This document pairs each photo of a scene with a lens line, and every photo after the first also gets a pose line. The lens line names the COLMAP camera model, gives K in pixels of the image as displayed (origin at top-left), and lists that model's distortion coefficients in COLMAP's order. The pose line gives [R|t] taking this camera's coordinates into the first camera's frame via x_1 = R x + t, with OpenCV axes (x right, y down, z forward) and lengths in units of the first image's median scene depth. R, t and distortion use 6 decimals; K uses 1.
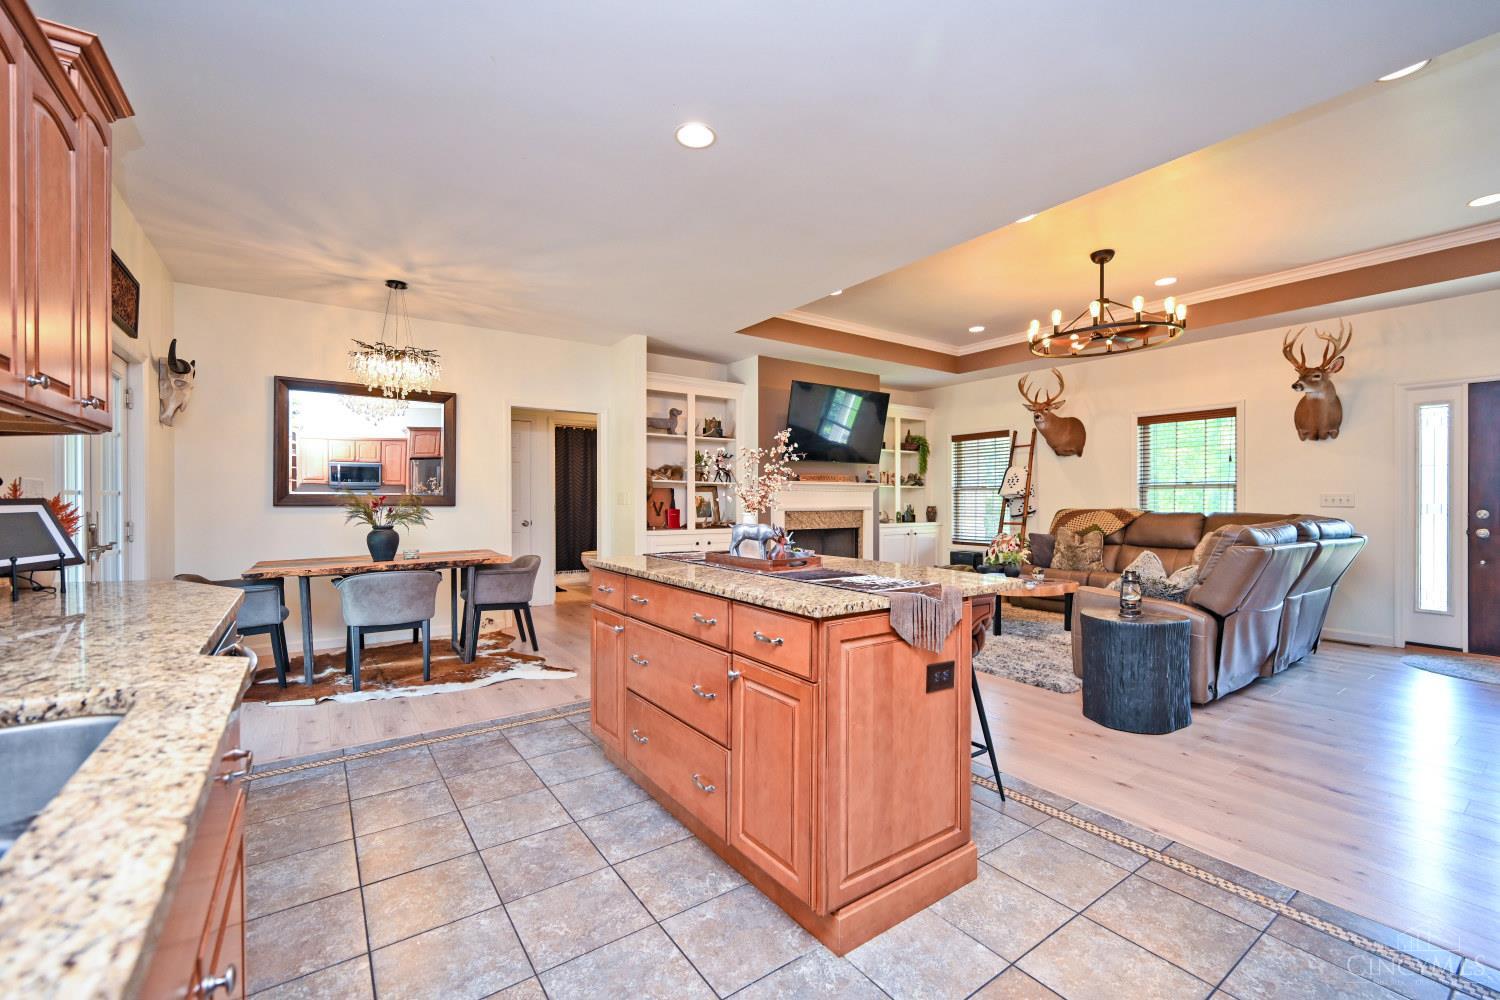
lens RADIAL K [[622.9, 0, 757.8], [0, 622.9, 502.2], [0, 0, 1]] dist [0.000478, -0.000016]
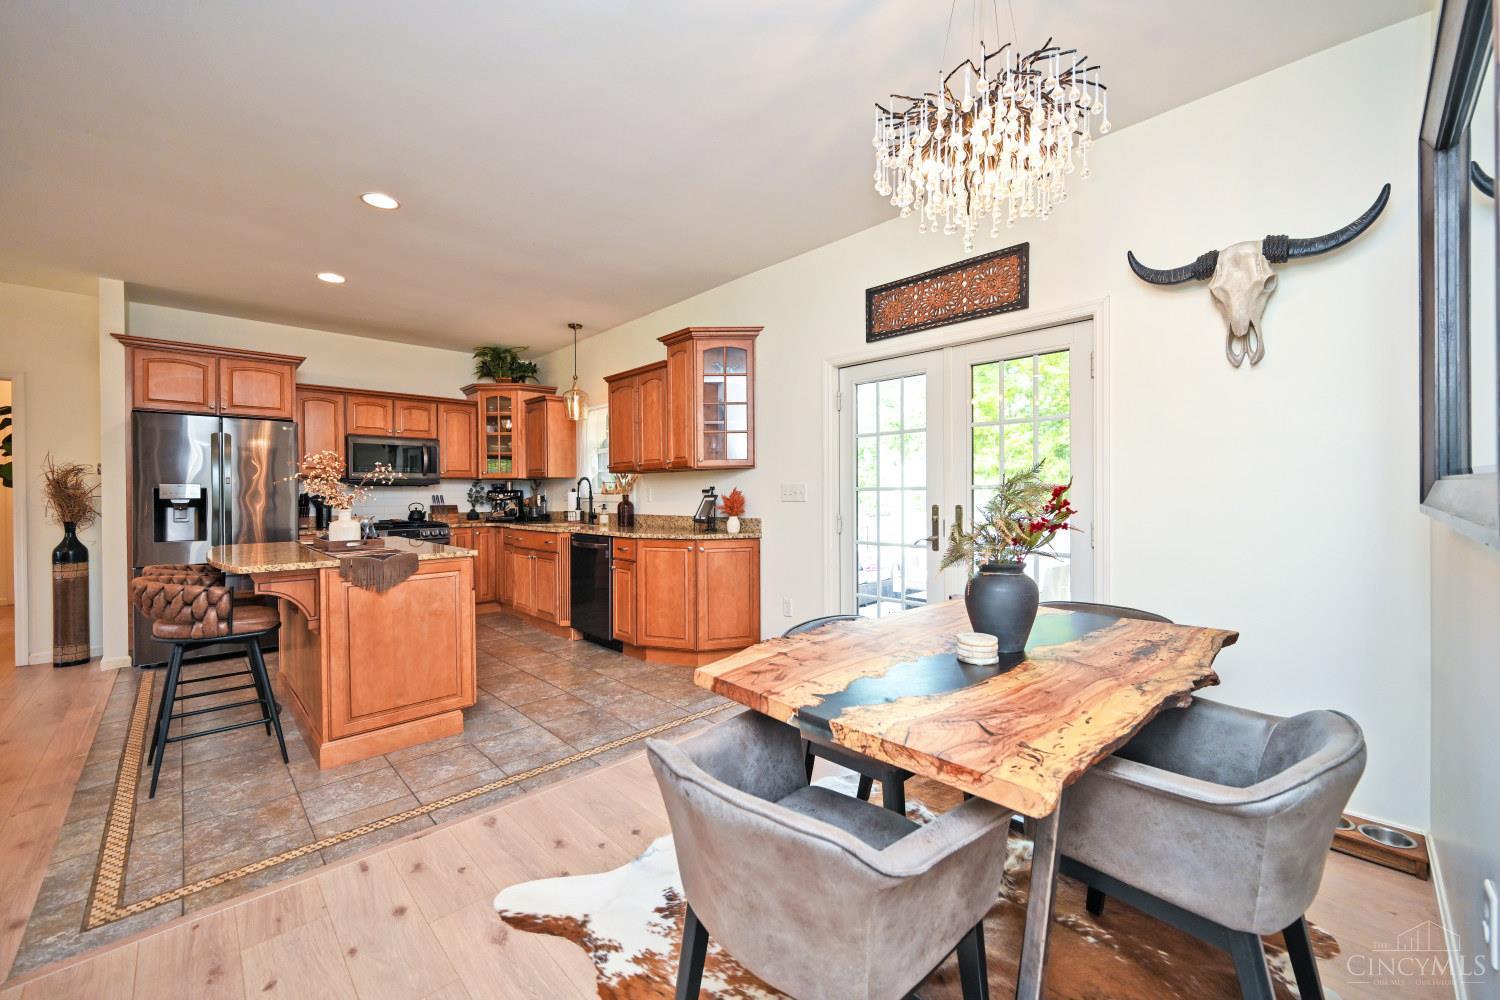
lens RADIAL K [[592.2, 0, 758.0], [0, 592.2, 495.3], [0, 0, 1]] dist [0.002720, -0.000037]
pose [[-0.988662, 0.008867, -0.149894, -0.264109], [0.007471, 0.999923, 0.009874, -0.007073], [0.149970, 0.008642, -0.988653, 0.917317]]
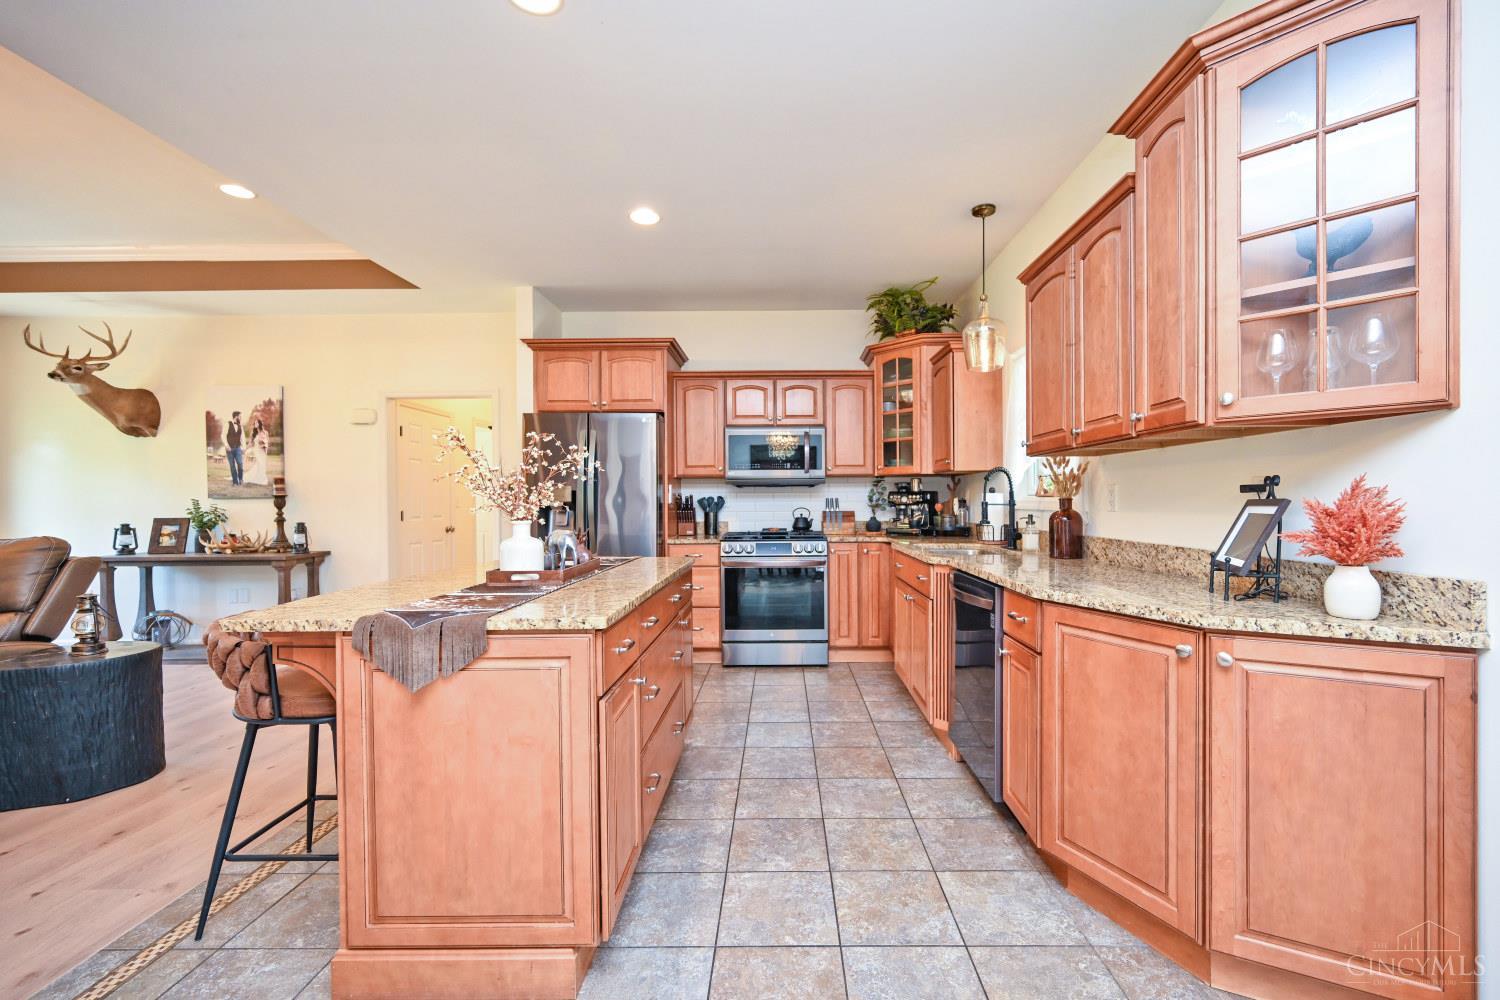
lens RADIAL K [[617.1, 0, 779.1], [0, 617.1, 503.9], [0, 0, 1]] dist [-0.001090, -0.000160]
pose [[-0.809797, 0.001257, 0.586708, -0.298075], [0.010007, 0.999882, 0.011669, -0.004105], [-0.586624, 0.015320, -0.809714, 0.571134]]
